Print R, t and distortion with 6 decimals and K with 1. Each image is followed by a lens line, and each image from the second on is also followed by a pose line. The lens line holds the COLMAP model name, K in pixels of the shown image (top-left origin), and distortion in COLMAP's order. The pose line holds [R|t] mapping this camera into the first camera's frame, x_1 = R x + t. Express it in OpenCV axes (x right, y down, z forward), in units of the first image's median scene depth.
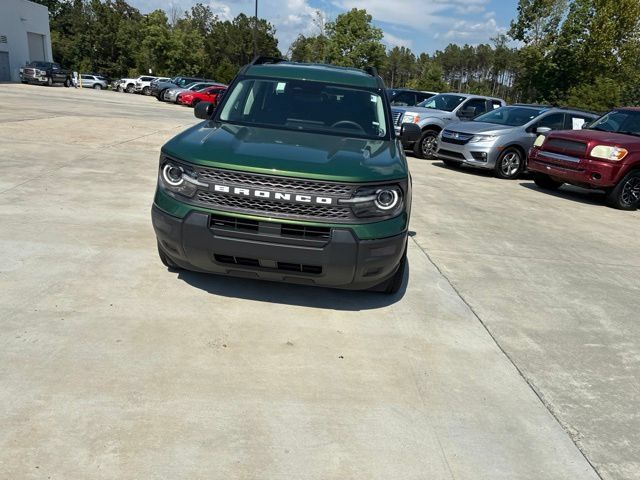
lens RADIAL K [[474.6, 0, 319.4], [0, 474.6, 239.7], [0, 0, 1]] dist [0.052737, -0.065968]
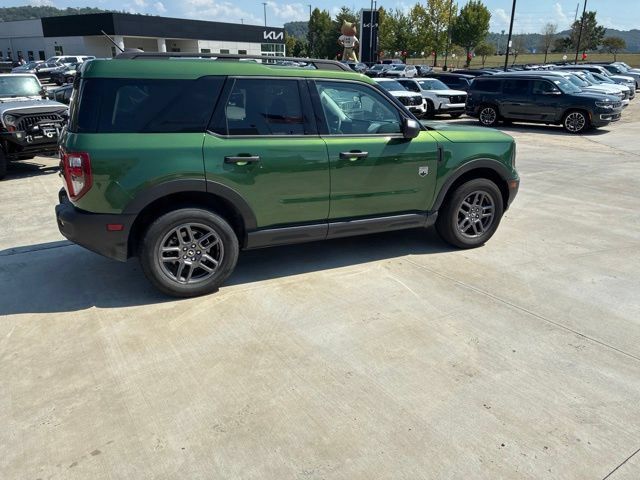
lens RADIAL K [[483.4, 0, 321.0], [0, 483.4, 241.4], [0, 0, 1]] dist [0.063971, -0.086932]
pose [[-0.486079, -0.358599, 0.796953, -0.864334], [0.228823, 0.827894, 0.512086, -0.537830], [-0.843426, 0.431276, -0.320366, 1.359748]]
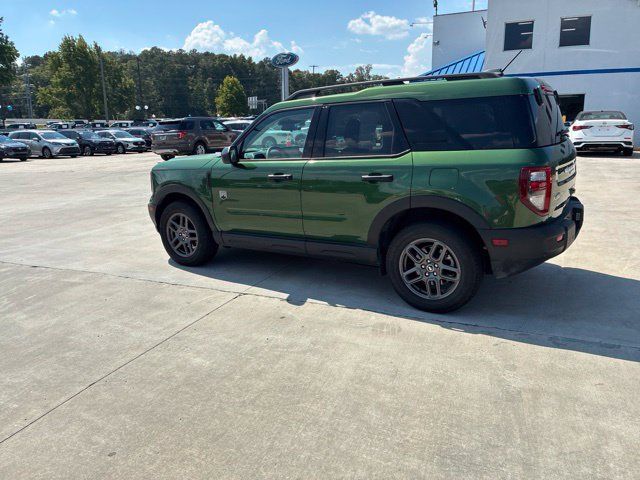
lens RADIAL K [[486.5, 0, 316.1], [0, 486.5, 239.7], [0, 0, 1]] dist [0.062171, -0.086645]
pose [[-0.483974, 0.134989, -0.864608, 0.889917], [-0.279104, 0.912617, 0.298716, -0.365094], [0.829380, 0.385886, -0.404007, 1.421508]]
